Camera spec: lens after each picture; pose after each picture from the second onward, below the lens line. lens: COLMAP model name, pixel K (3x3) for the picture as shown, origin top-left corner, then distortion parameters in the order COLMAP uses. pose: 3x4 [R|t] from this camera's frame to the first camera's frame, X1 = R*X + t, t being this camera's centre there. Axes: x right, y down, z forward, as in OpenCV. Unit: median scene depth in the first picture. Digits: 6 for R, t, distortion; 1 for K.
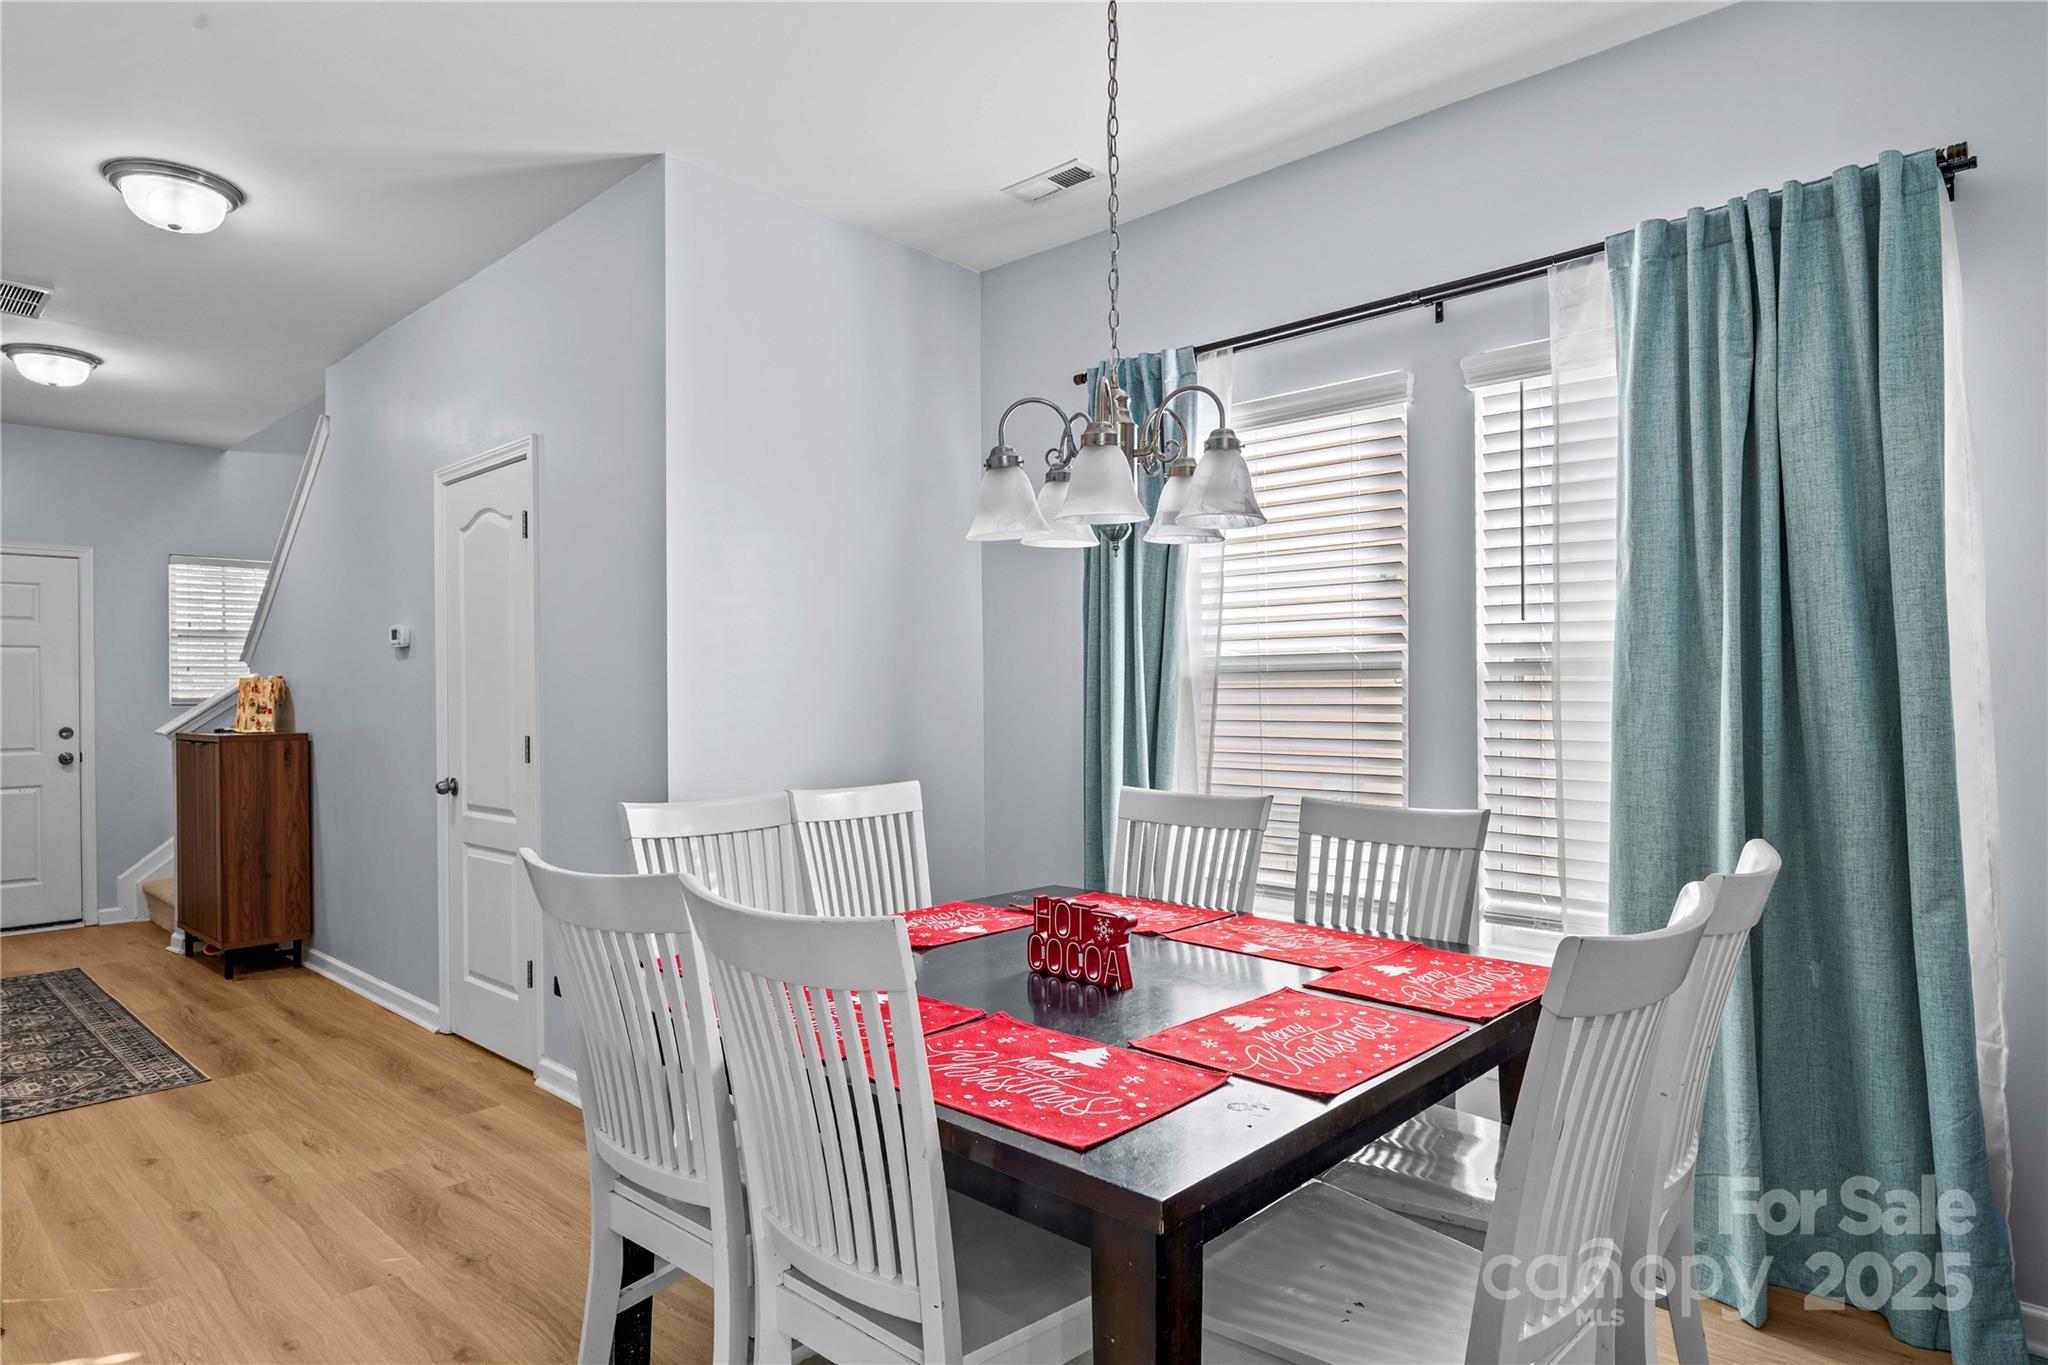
lens RADIAL K [[1201.3, 0, 1014.9], [0, 1201.3, 694.8], [0, 0, 1]] dist [0.003202, -0.000468]
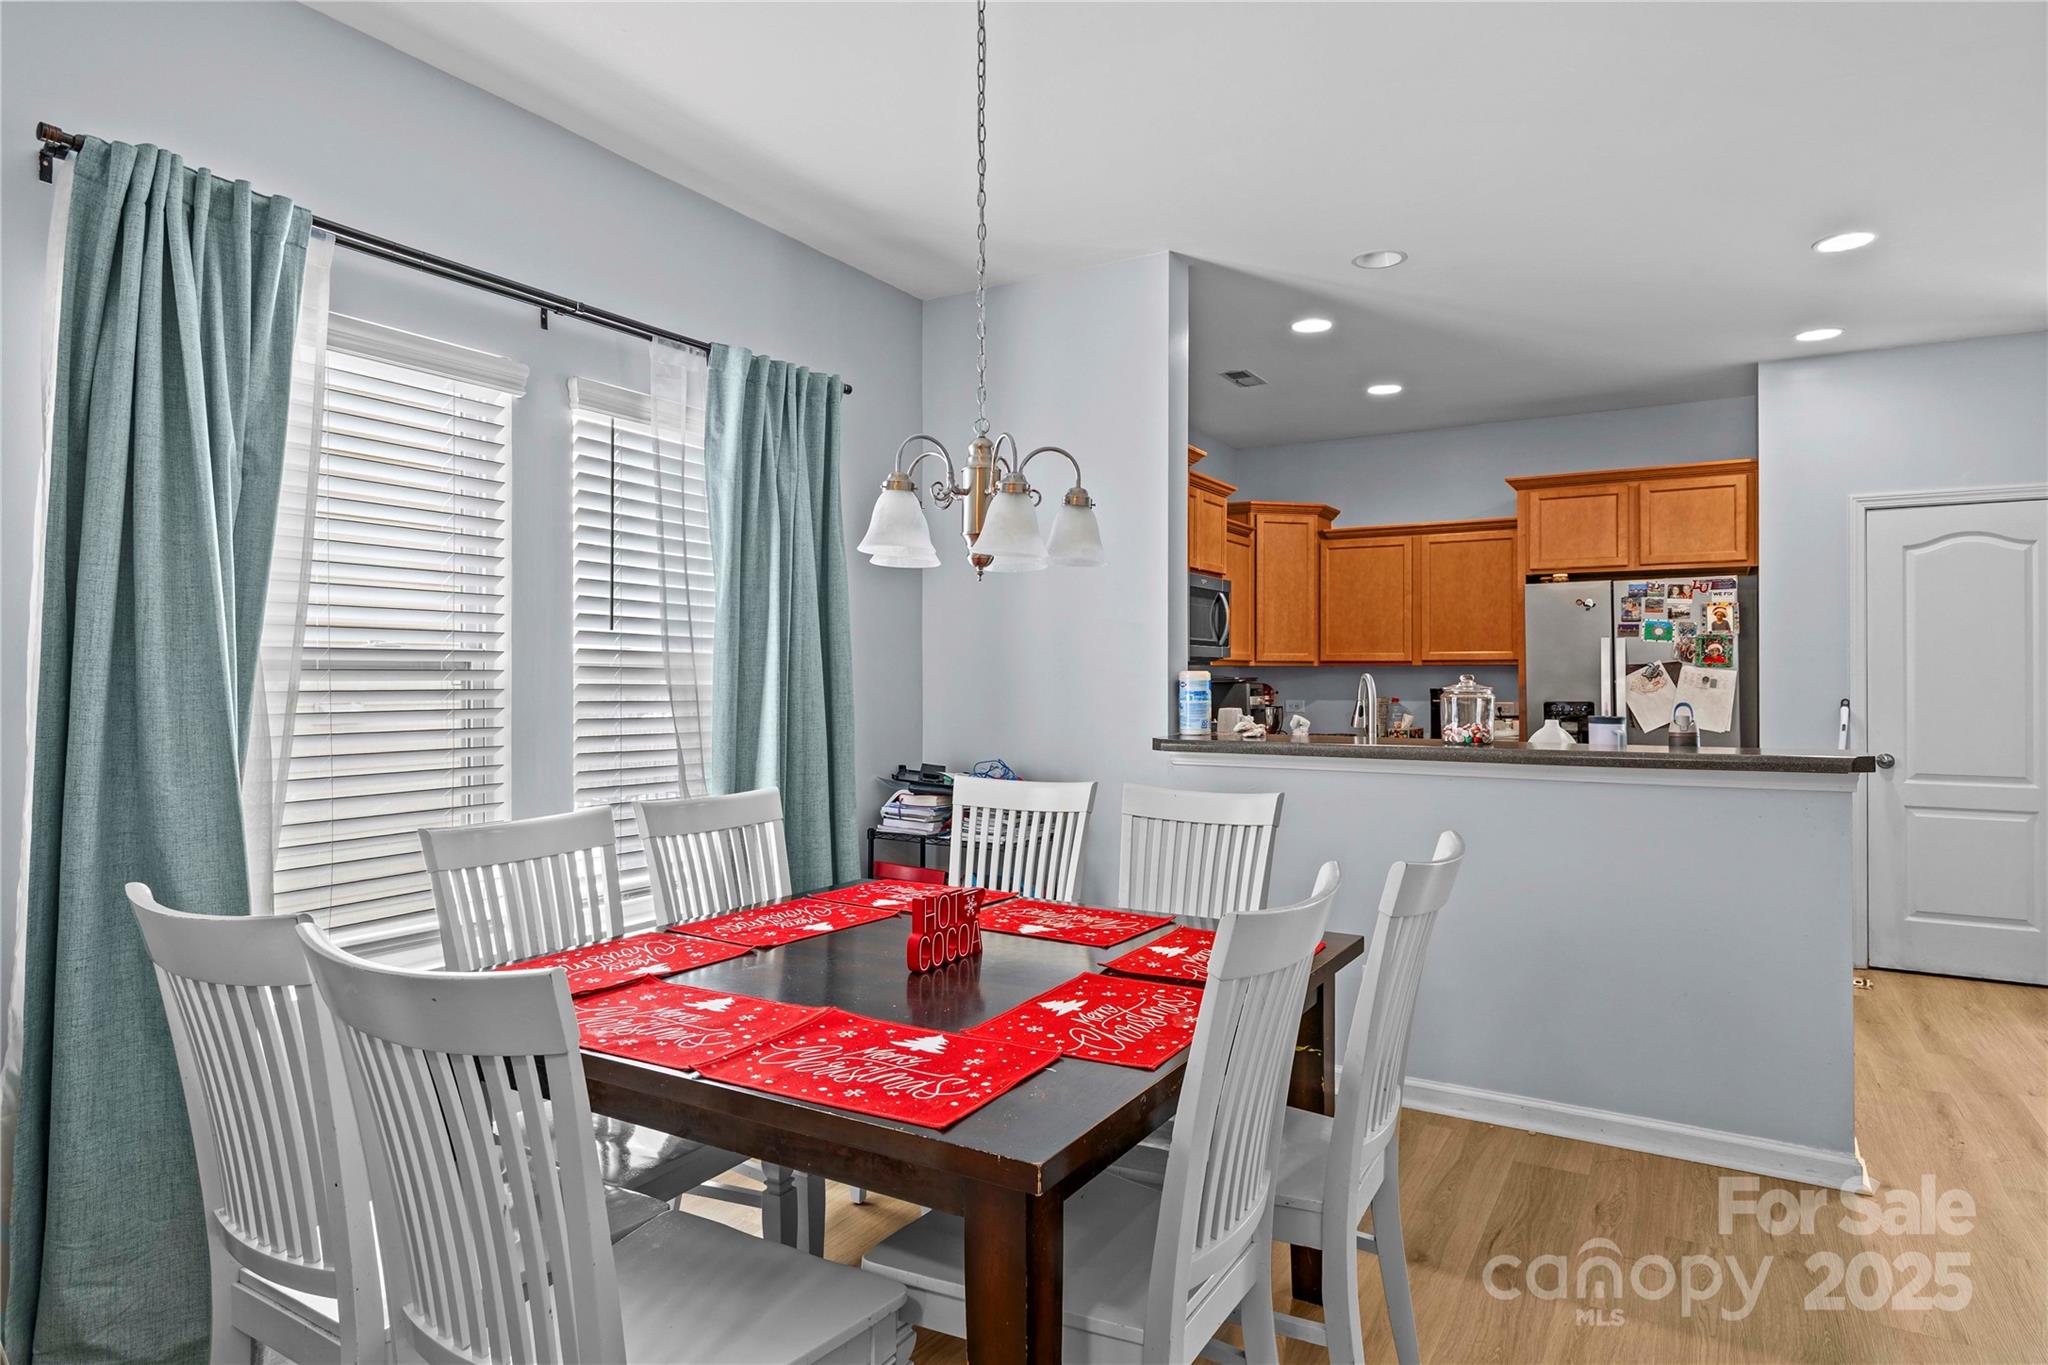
lens RADIAL K [[1126.1, 0, 1024.0], [0, 1126.1, 682.5], [0, 0, 1]] dist [0.003608, 0.000286]
pose [[-0.210657, -0.000255, 0.977560, -0.804450], [0.000076, 1.000000, 0.000277, -0.017365], [-0.977560, 0.000133, -0.210656, 0.991161]]
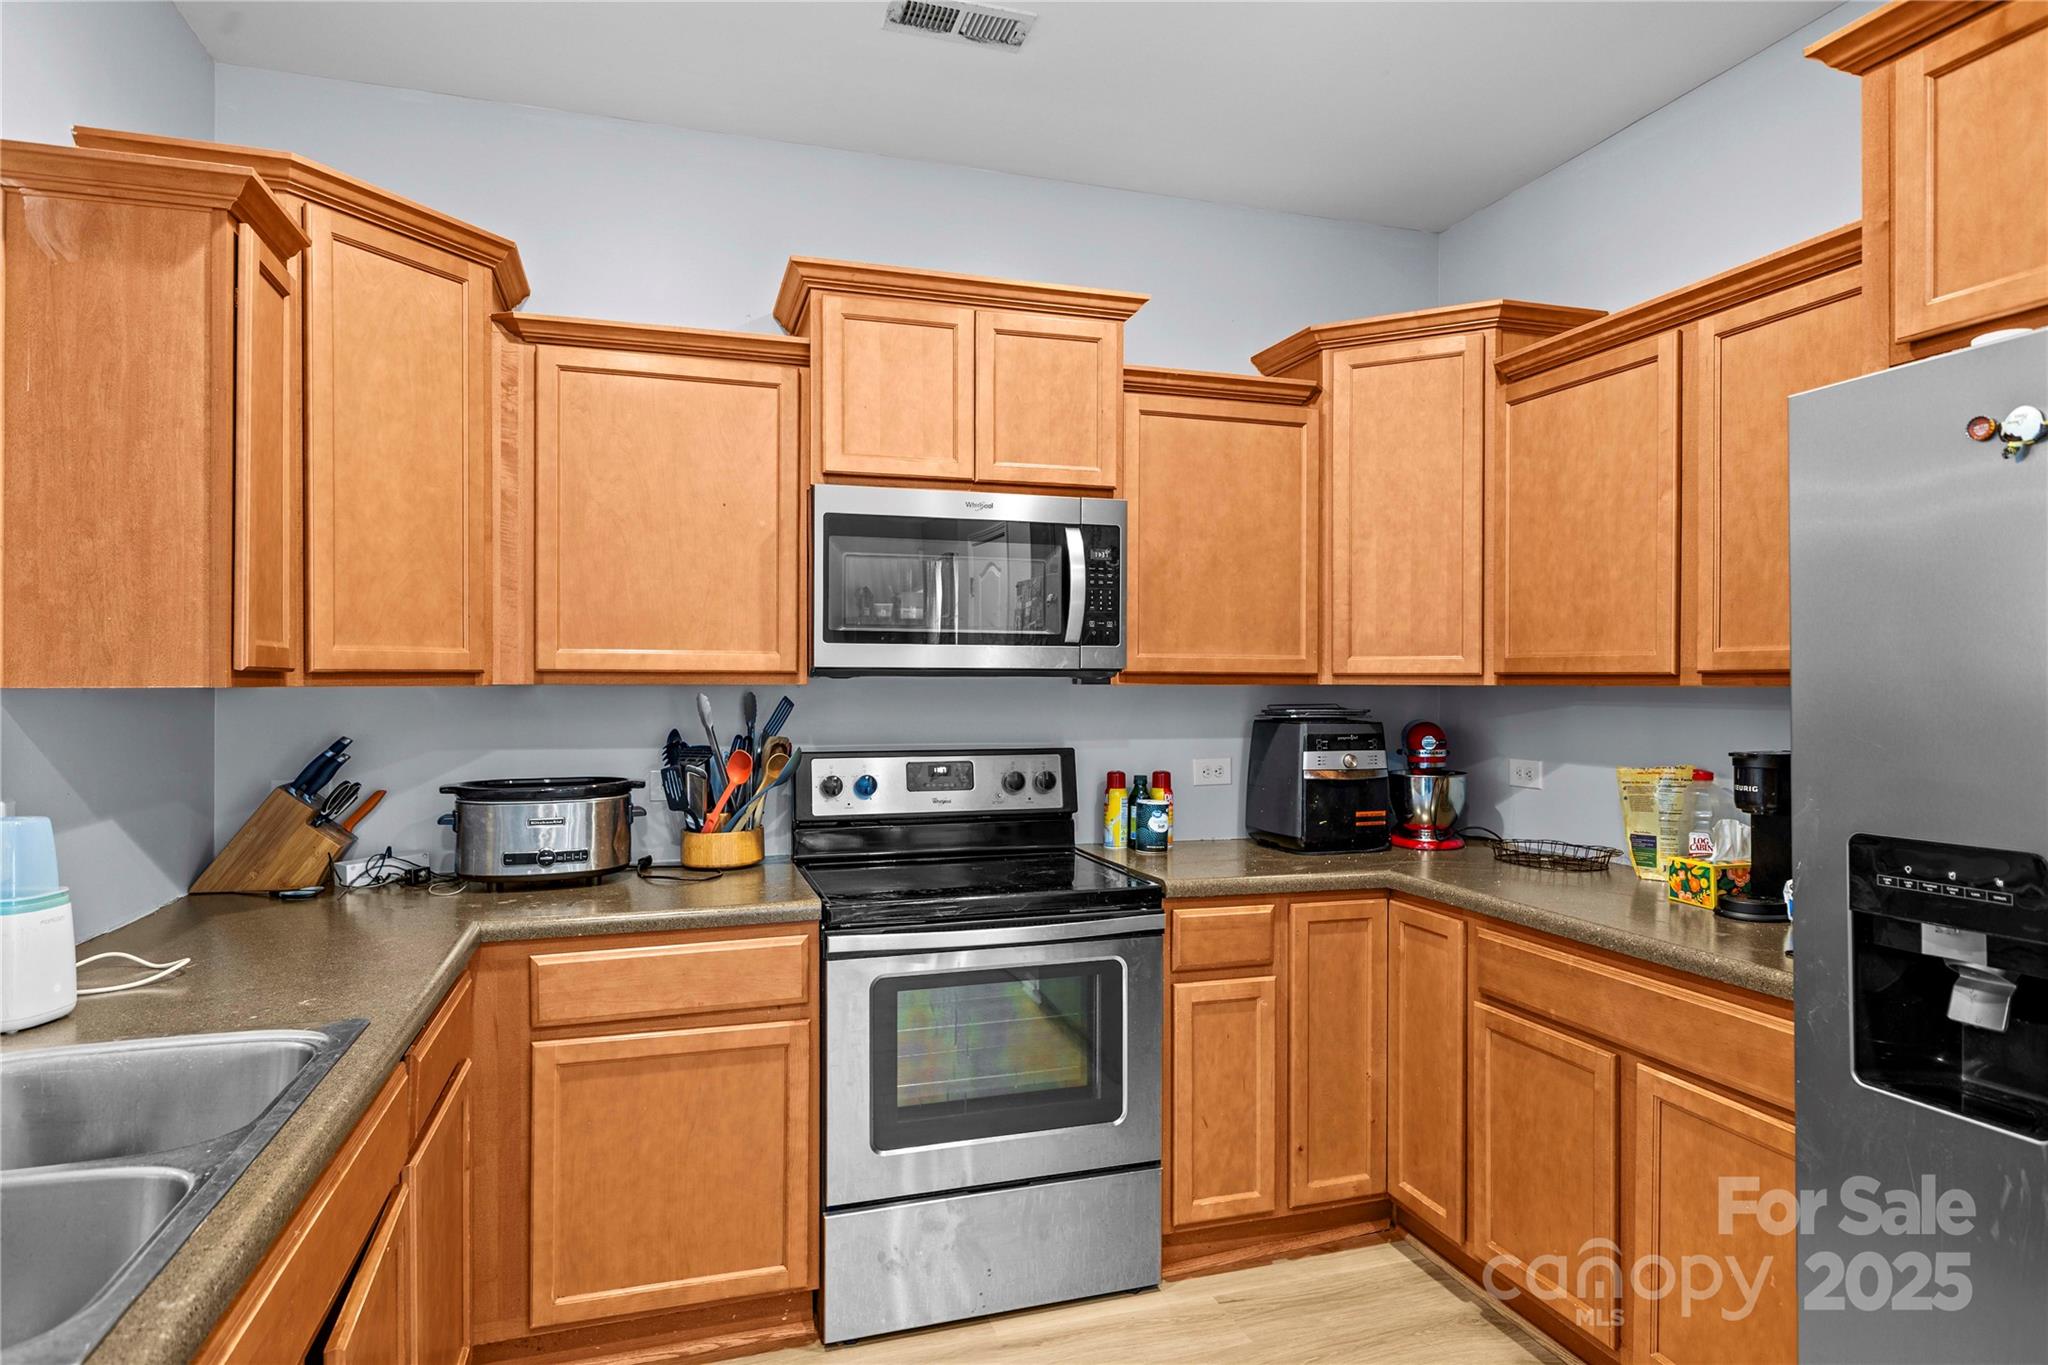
lens RADIAL K [[1126.1, 0, 1024.0], [0, 1126.1, 682.5], [0, 0, 1]] dist [0.003608, 0.000286]
pose [[0.488805, 0.005303, 0.872377, 0.449784], [-0.005259, 0.999981, -0.003132, -0.052383], [-0.872377, -0.003057, 0.488824, -0.403931]]
